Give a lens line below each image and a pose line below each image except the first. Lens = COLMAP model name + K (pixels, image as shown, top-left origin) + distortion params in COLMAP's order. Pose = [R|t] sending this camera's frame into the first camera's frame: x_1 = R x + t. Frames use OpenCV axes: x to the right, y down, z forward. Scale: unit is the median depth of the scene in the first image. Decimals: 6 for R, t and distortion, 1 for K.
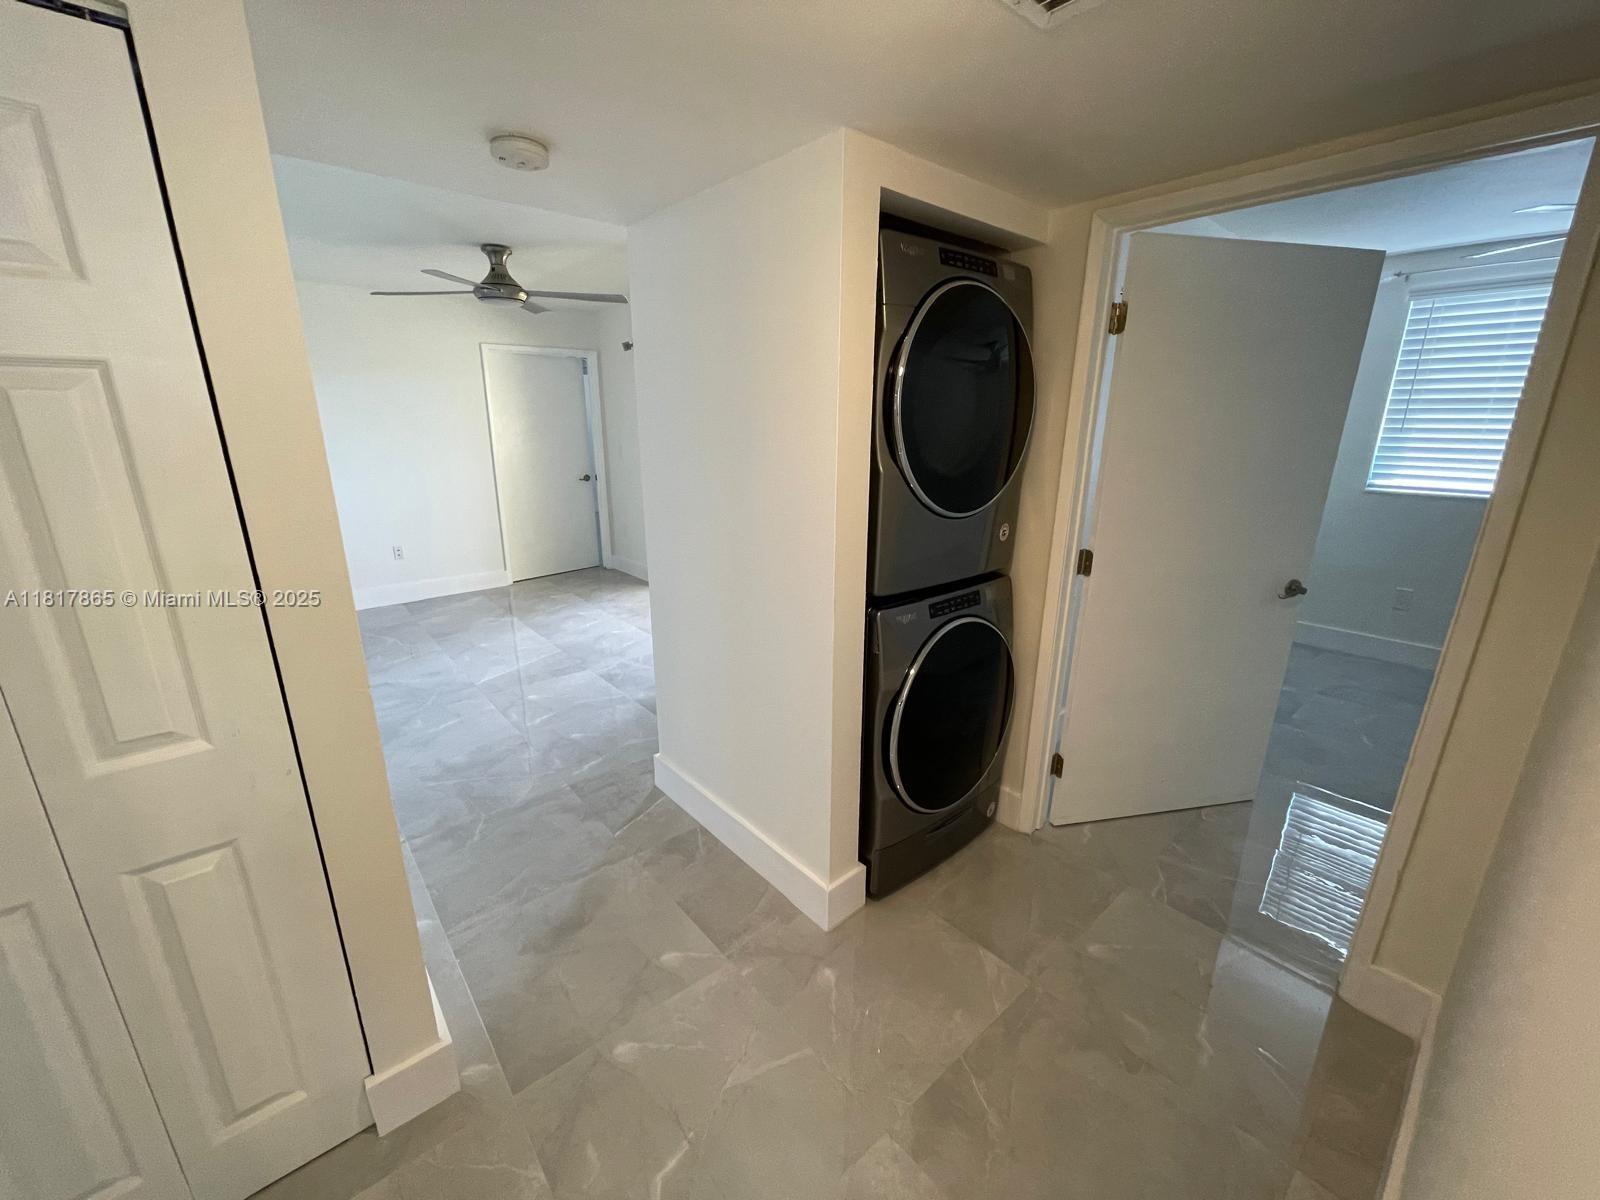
lens RADIAL K [[643.9, 0, 795.9], [0, 643.9, 600.3], [0, 0, 1]] dist [-0.007694, 0.000620]
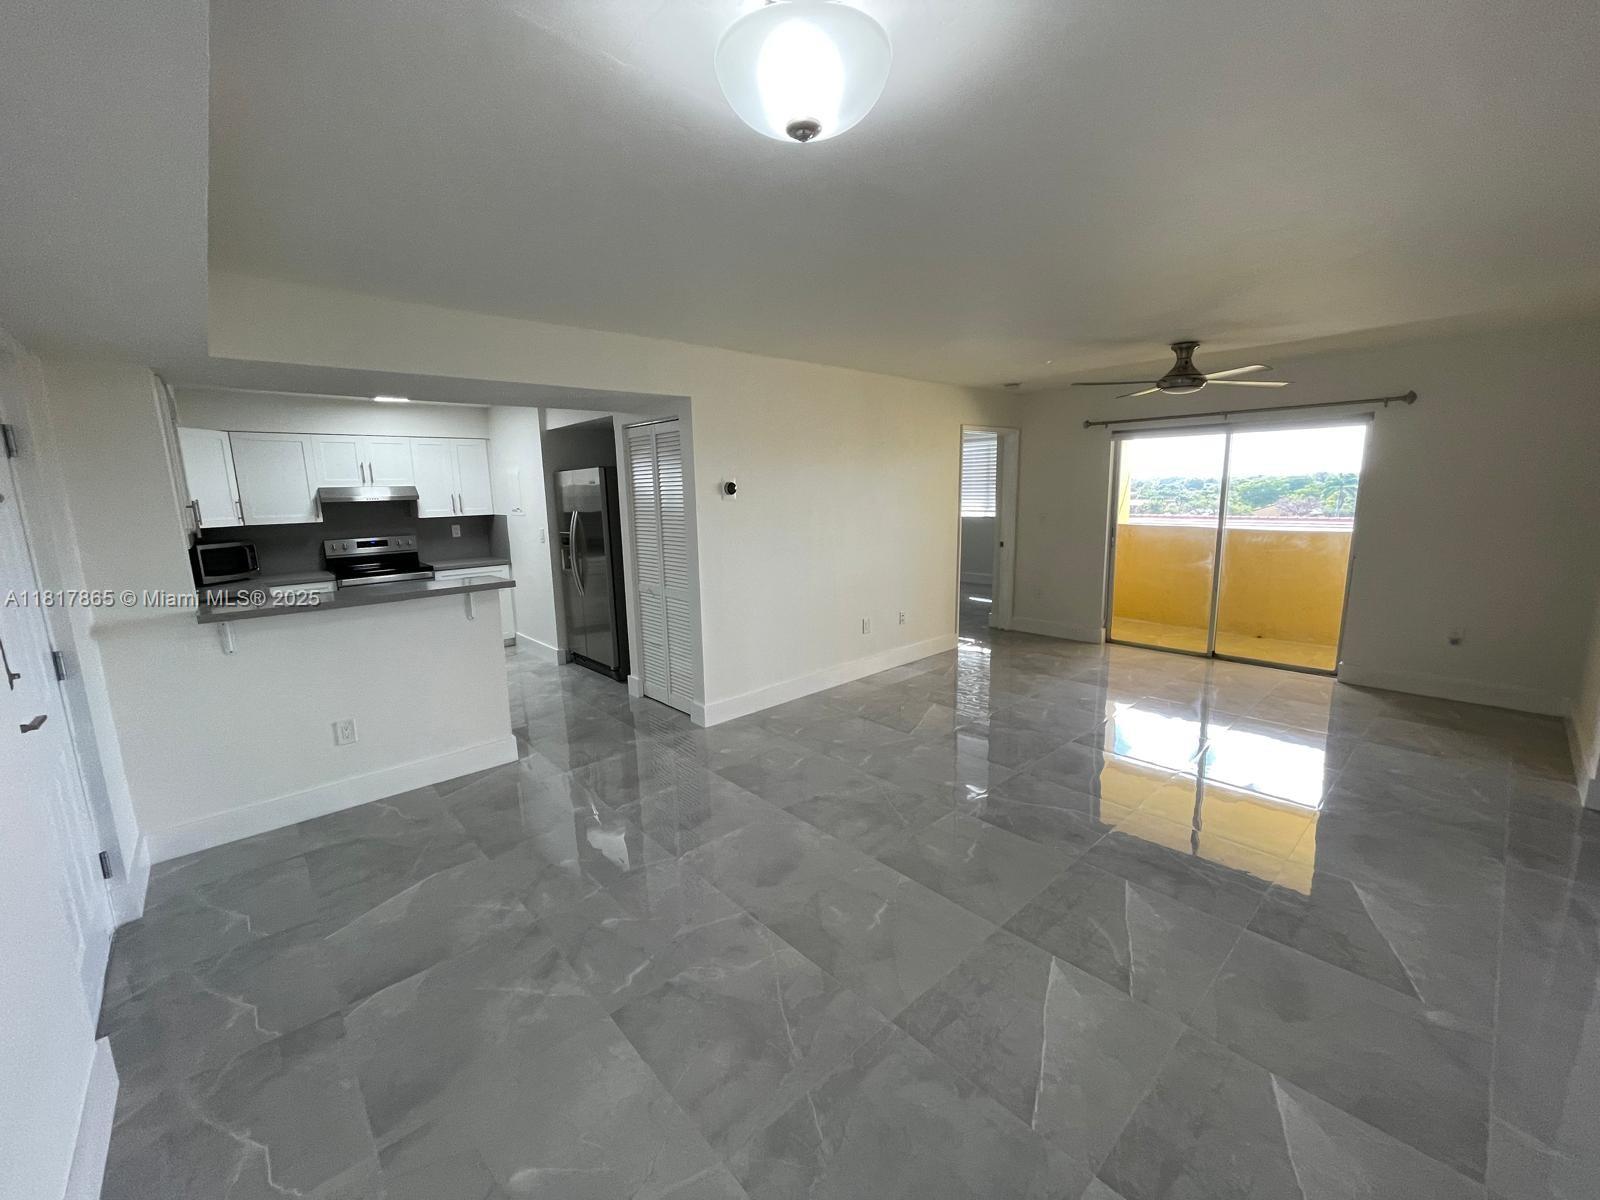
lens RADIAL K [[643.9, 0, 800.4], [0, 643.9, 599.6], [0, 0, 1]] dist [-0.007694, 0.000620]
pose [[0.998861, -0.026572, 0.039639, -1.068419], [0.030408, 0.994569, -0.099537, -0.003025], [-0.036779, 0.100629, 0.994244, -0.061593]]
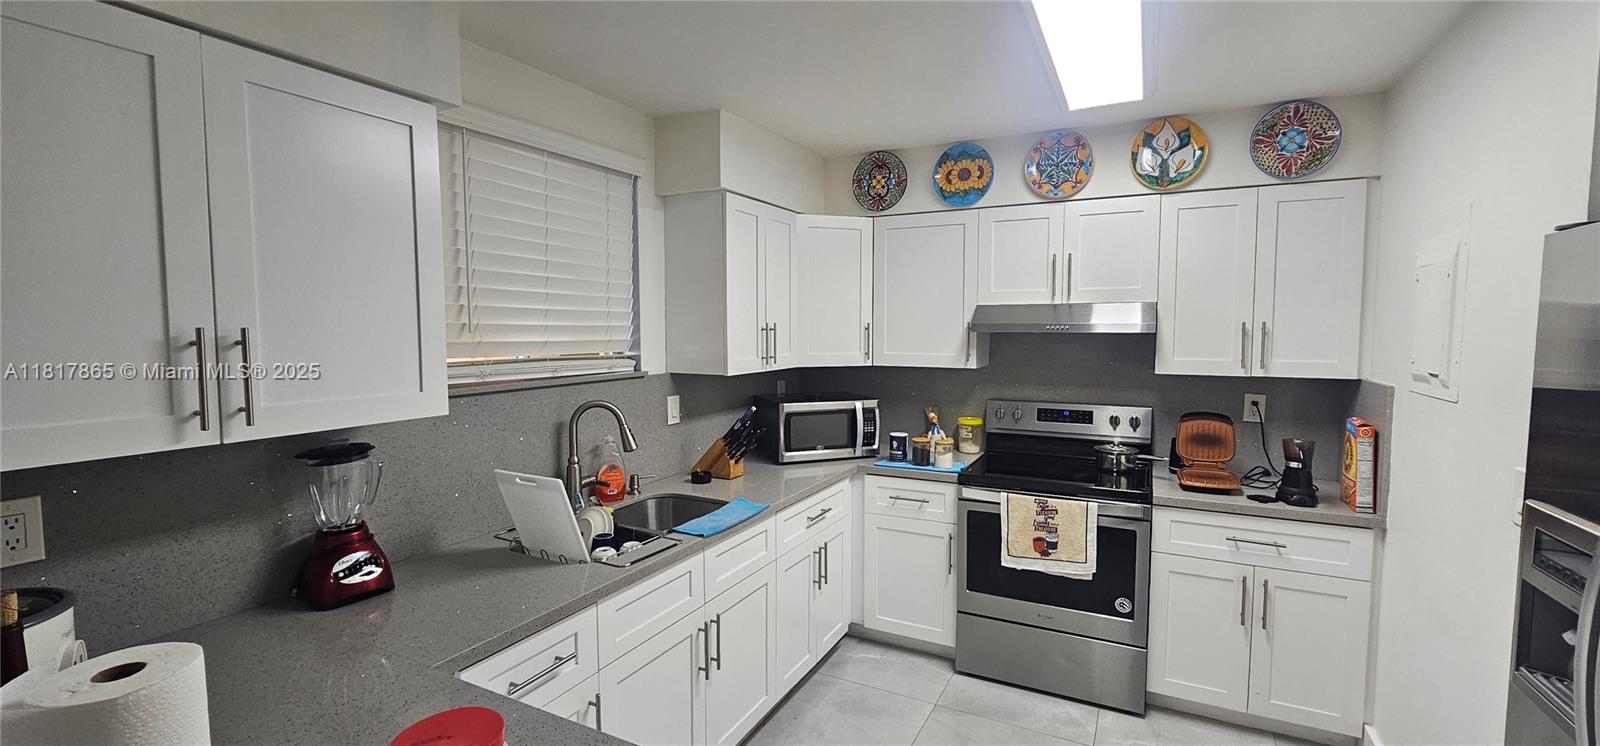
lens RADIAL K [[654.6, 0, 795.6], [0, 654.6, 364.6], [0, 0, 1]] dist [-0.001398, 0.000295]
pose [[0.365875, 0.060786, -0.928677, -1.406834], [-0.253079, 0.966759, -0.036429, -0.263530], [0.895593, 0.248357, 0.369097, 0.871136]]
